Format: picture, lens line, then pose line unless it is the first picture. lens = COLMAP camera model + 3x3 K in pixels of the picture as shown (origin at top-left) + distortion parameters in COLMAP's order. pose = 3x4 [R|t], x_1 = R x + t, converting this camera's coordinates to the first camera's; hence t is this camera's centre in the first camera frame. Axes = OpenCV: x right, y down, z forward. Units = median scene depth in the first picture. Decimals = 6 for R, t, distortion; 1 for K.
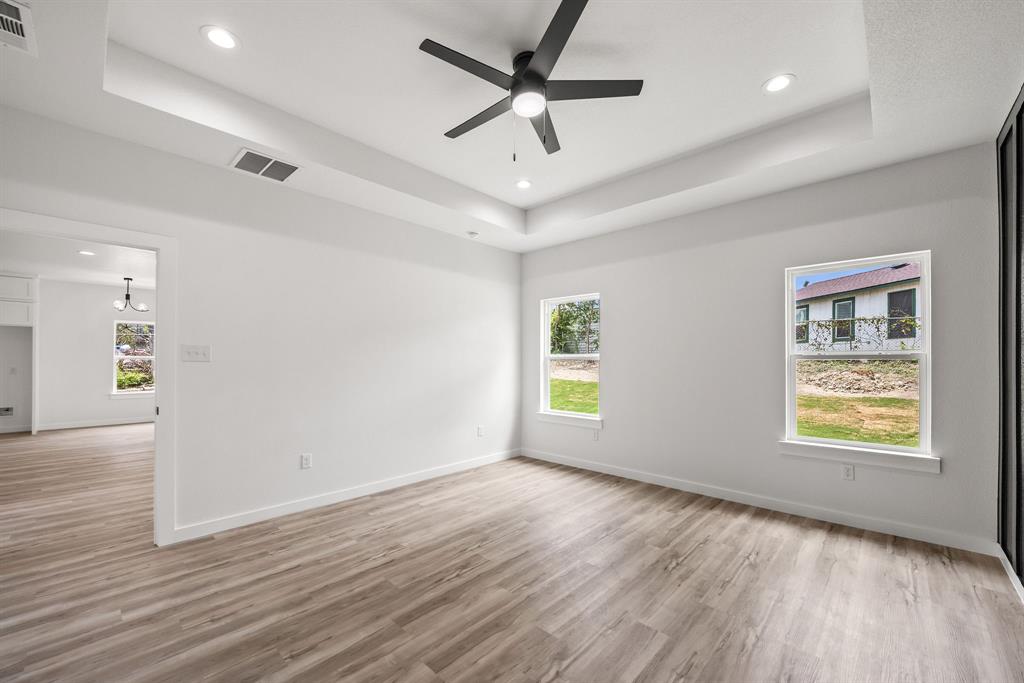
lens RADIAL K [[411.8, 0, 507.5], [0, 411.8, 348.7], [0, 0, 1]] dist [-0.001158, 0.000127]
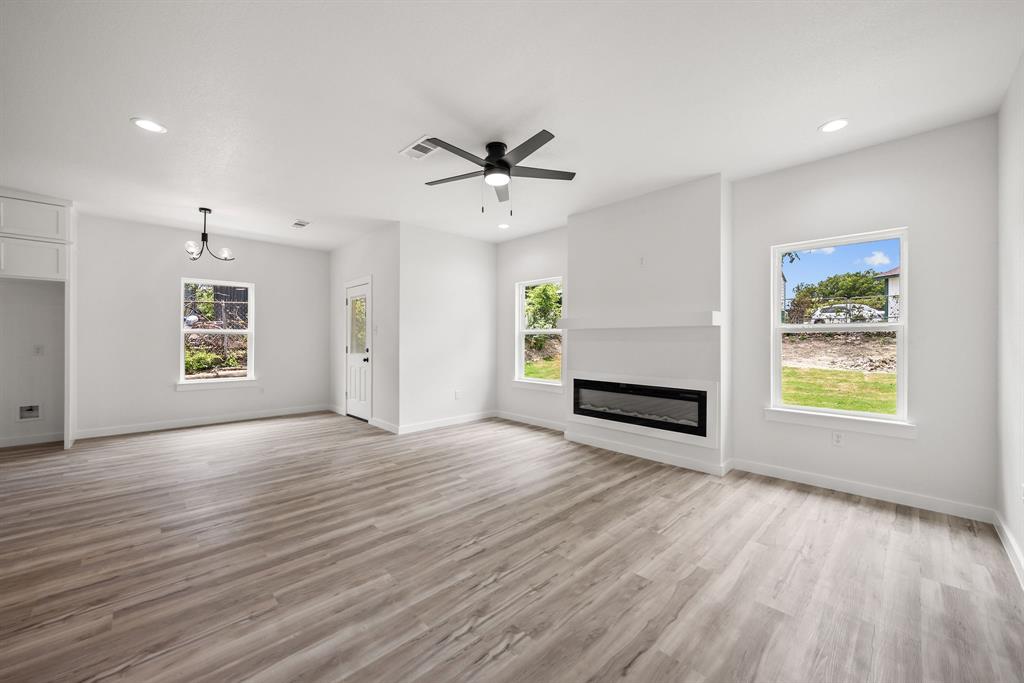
lens RADIAL K [[391.0, 0, 507.5], [0, 391.0, 340.2], [0, 0, 1]] dist [0.002659, -0.001120]
pose [[0.999029, 0.013789, -0.041847, -0.375150], [-0.012894, 0.999684, 0.021577, 0.015841], [0.042131, -0.021016, 0.998891, 0.358193]]
